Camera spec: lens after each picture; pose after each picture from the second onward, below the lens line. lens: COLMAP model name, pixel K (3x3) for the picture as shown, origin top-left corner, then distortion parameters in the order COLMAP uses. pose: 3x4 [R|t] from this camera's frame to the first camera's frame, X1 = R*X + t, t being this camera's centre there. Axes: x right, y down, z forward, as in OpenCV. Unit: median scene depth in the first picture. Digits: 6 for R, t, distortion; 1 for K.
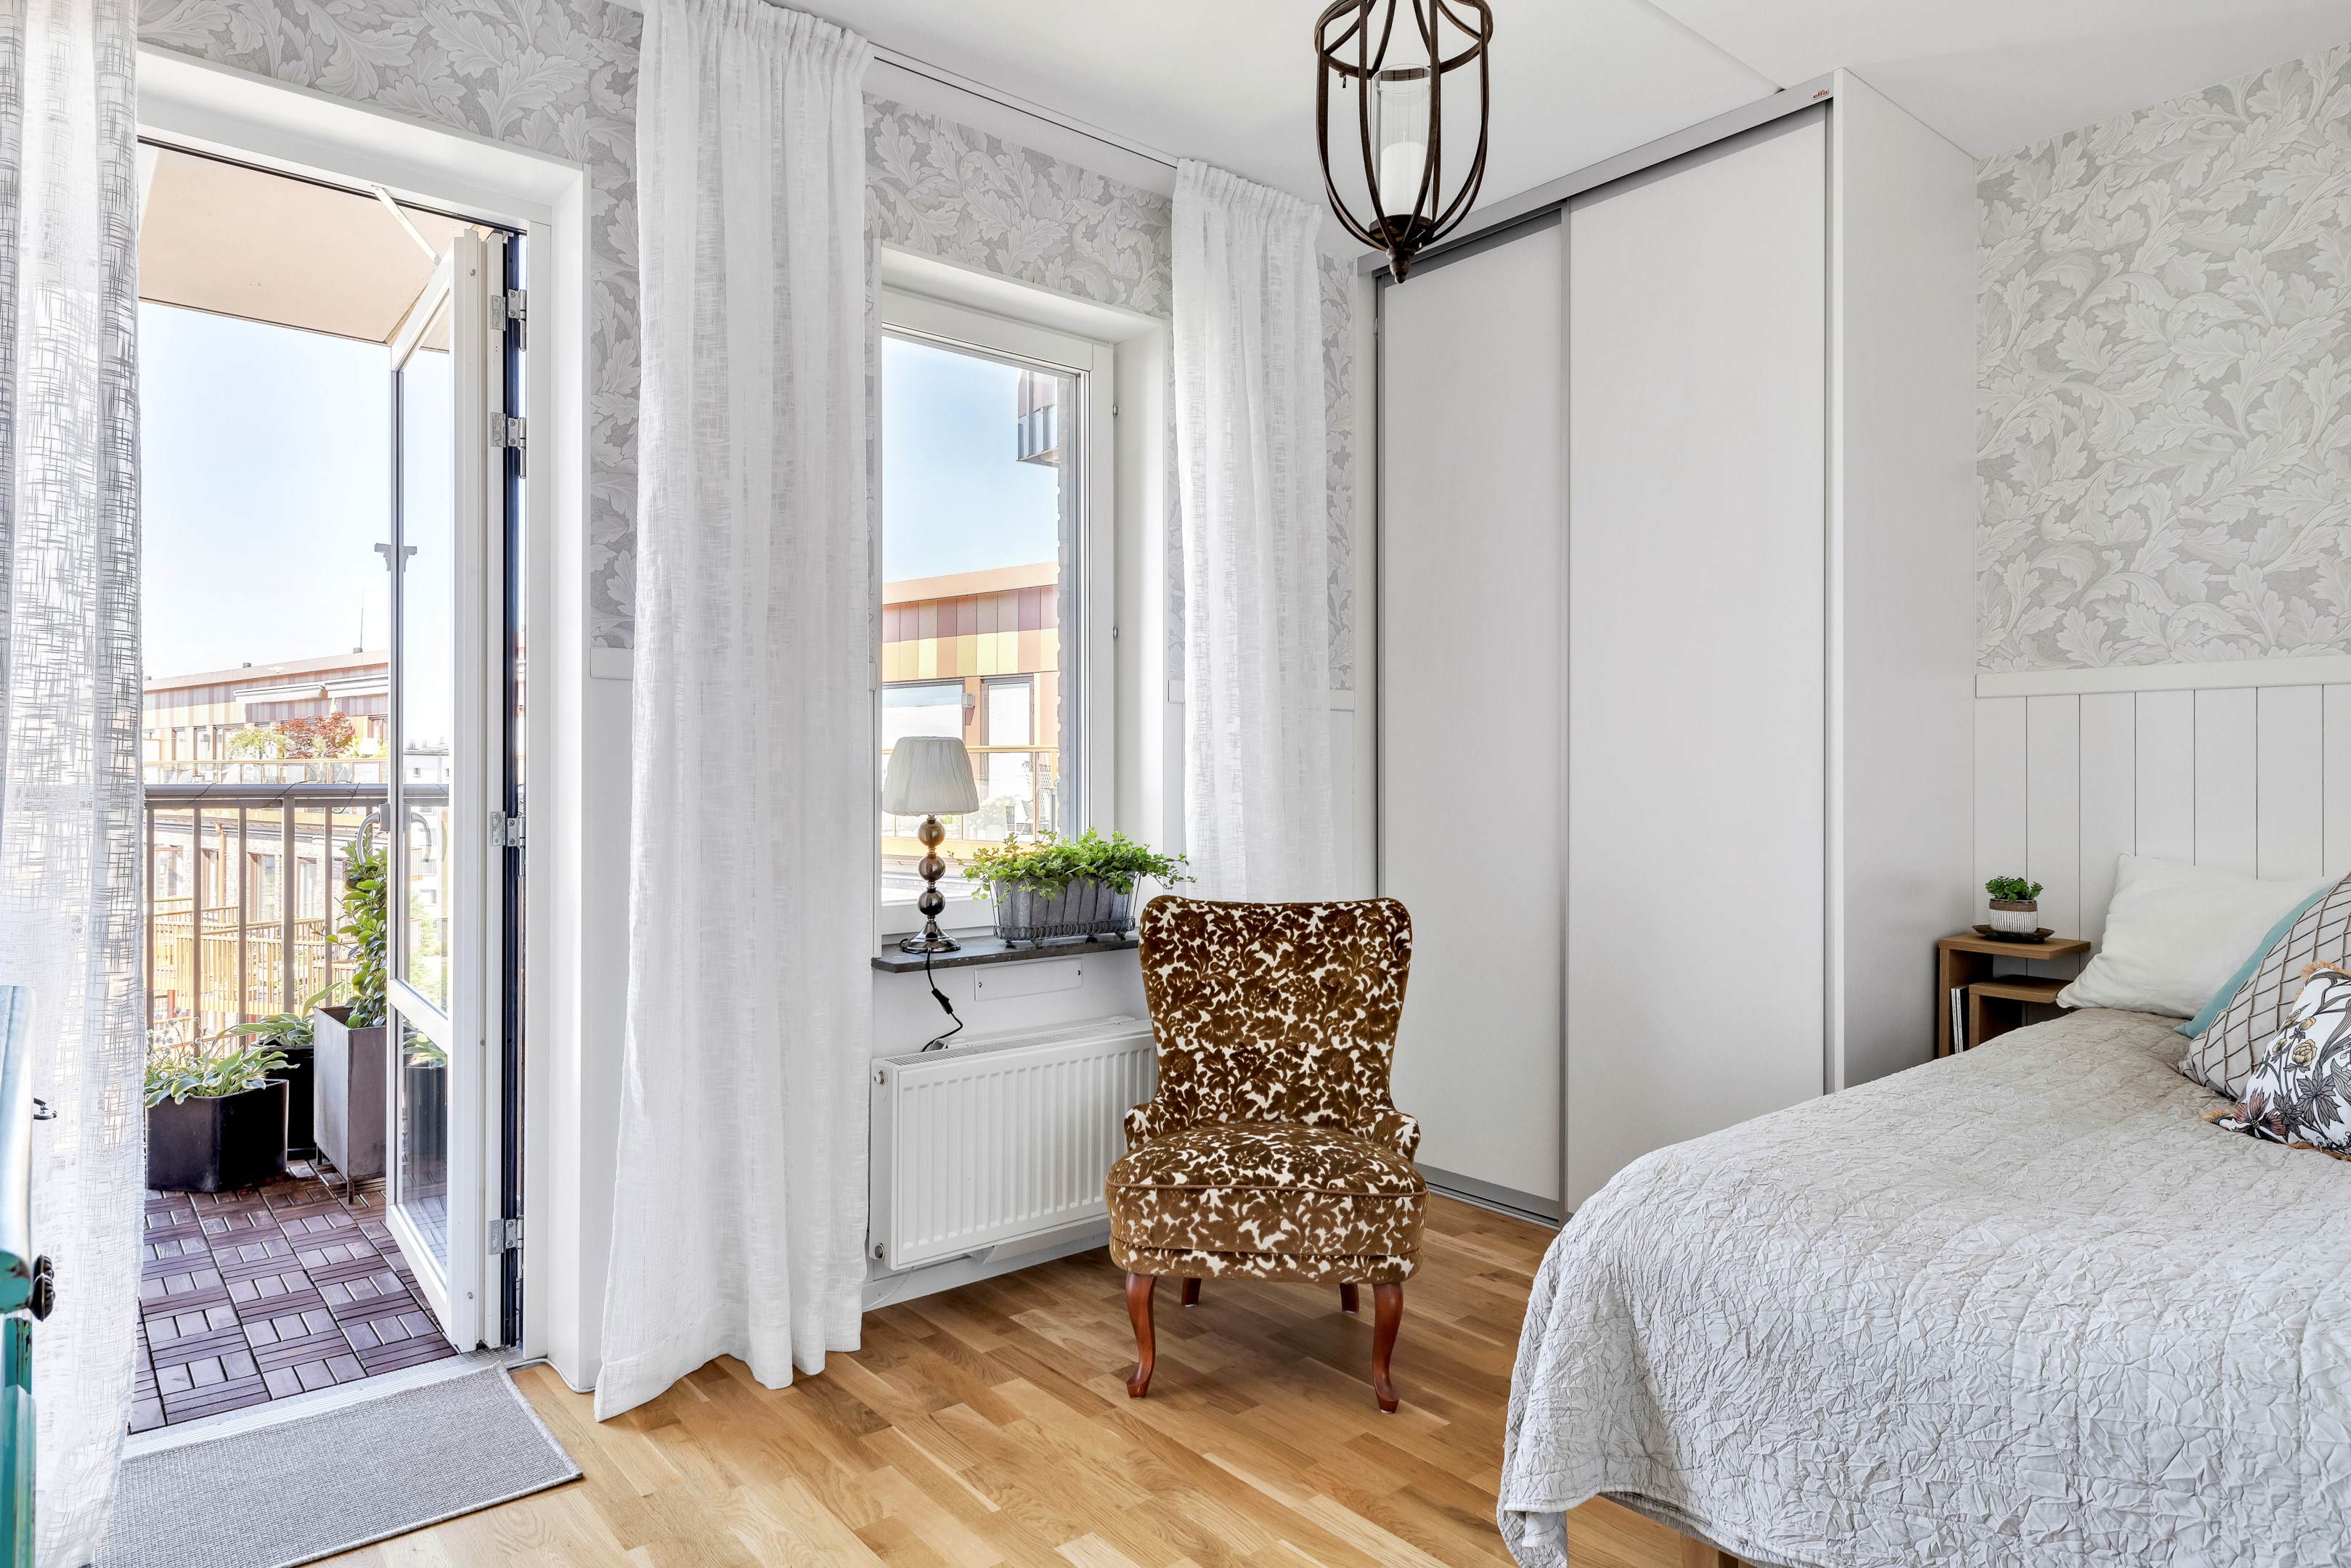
lens RADIAL K [[1342.7, 0, 1164.5], [0, 1342.7, 776.5], [0, 0, 1]] dist [0.002418, 0.000558]
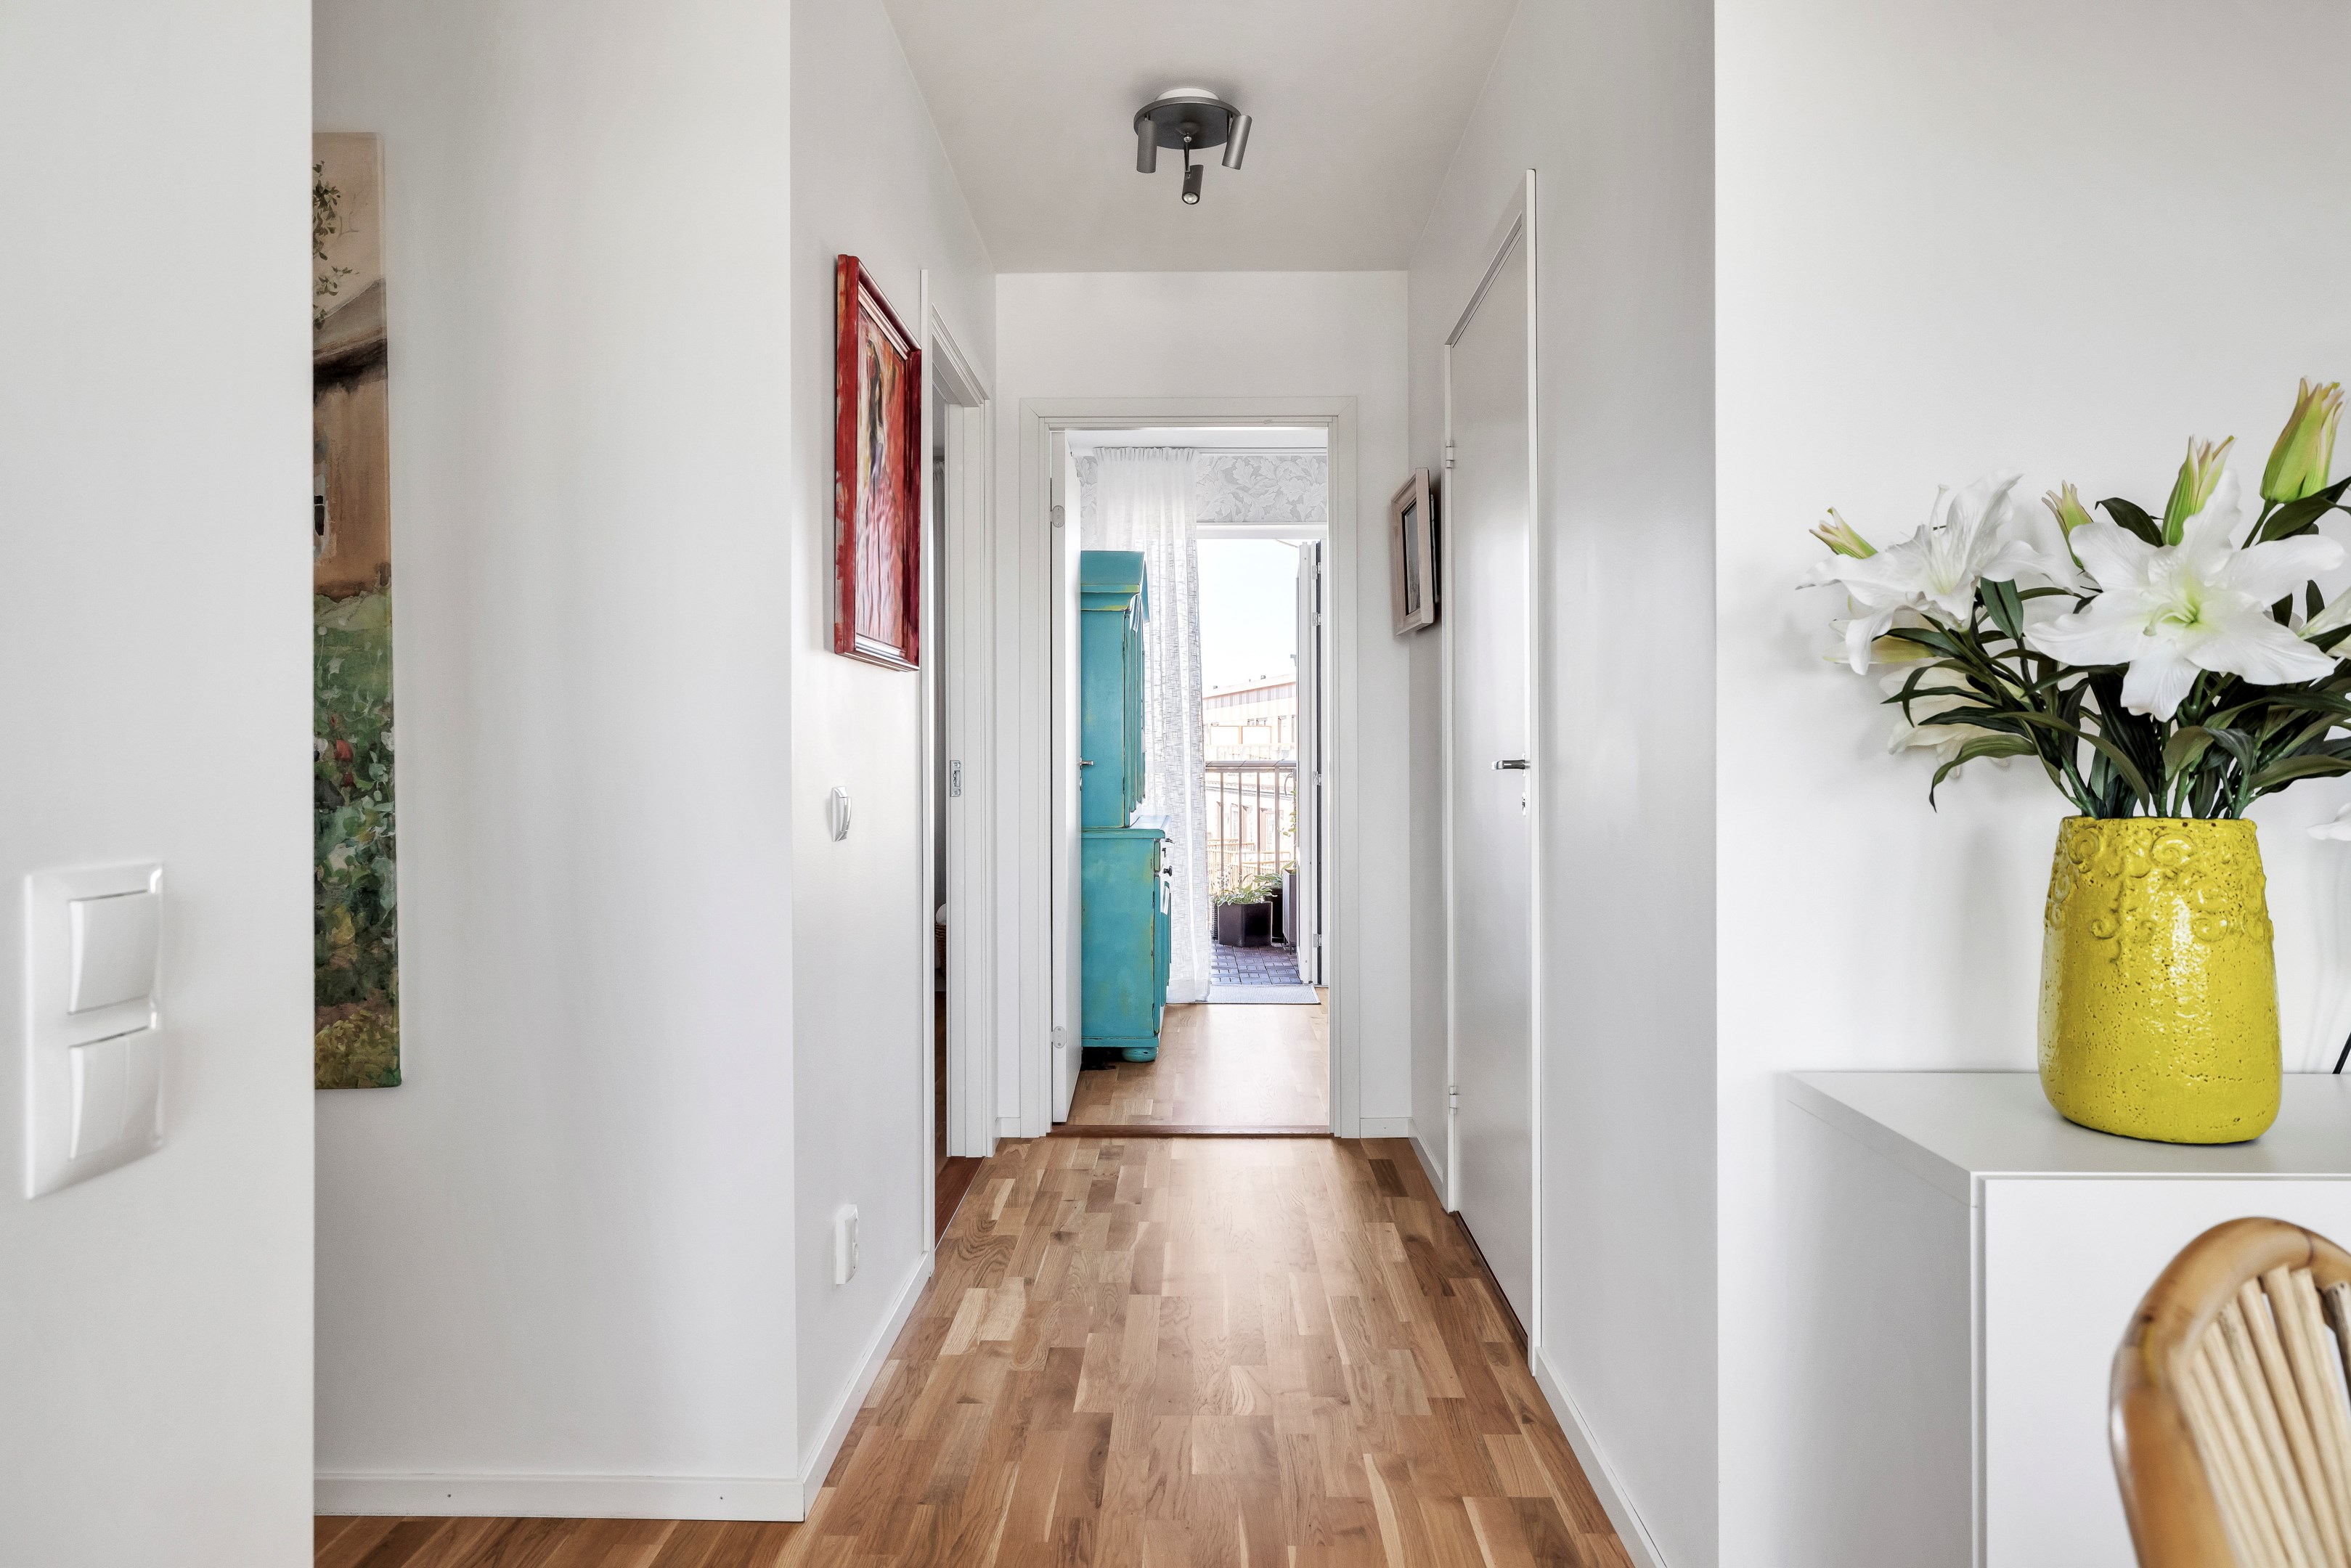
lens RADIAL K [[1465.9, 0, 1168.3], [0, 1465.9, 765.7], [0, 0, 1]] dist [-0.002661, -0.001290]
pose [[0.752535, 0.000039, -0.658552, 0.090470], [0.006350, 0.999953, 0.007316, -0.000547], [0.658521, -0.009687, 0.752500, -0.102024]]
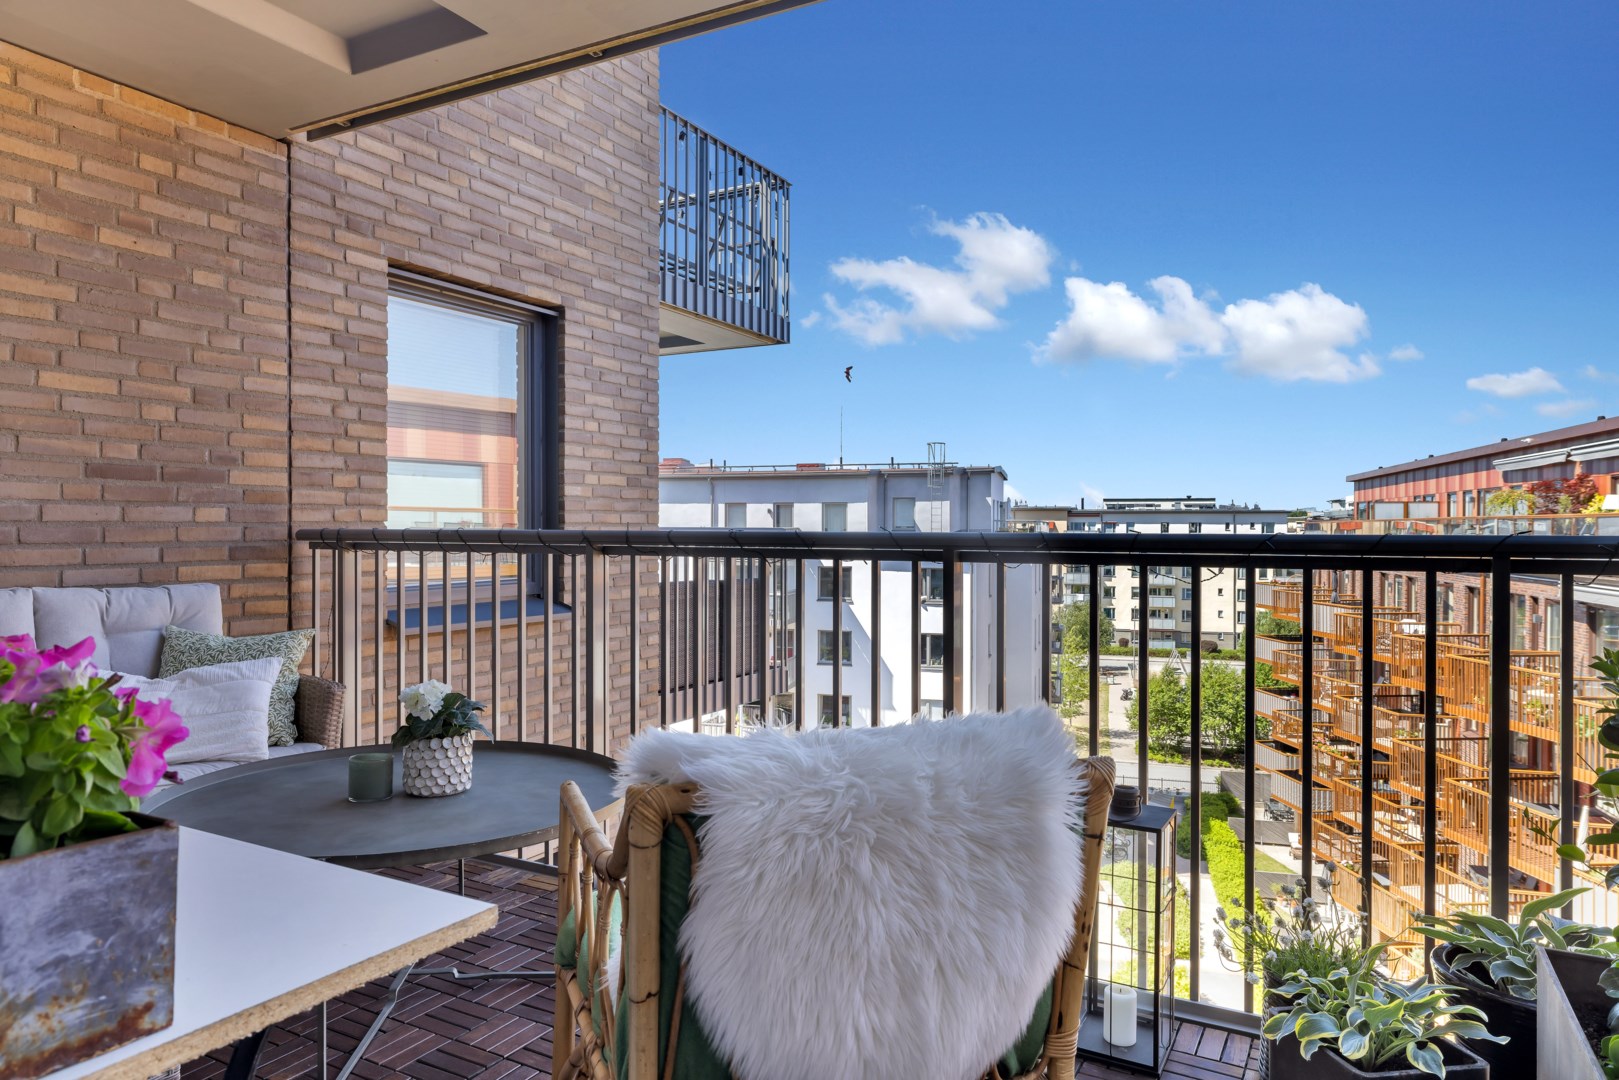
lens RADIAL K [[1026.9, 0, 809.5], [0, 1026.9, 540.0], [0, 0, 1]] dist [0.000014, 0.001107]
pose [[0.366361, 0.008579, -0.930433, -0.044151], [0.000630, 0.999955, 0.009468, 0.000450], [0.930472, -0.004055, 0.366340, 0.071399]]
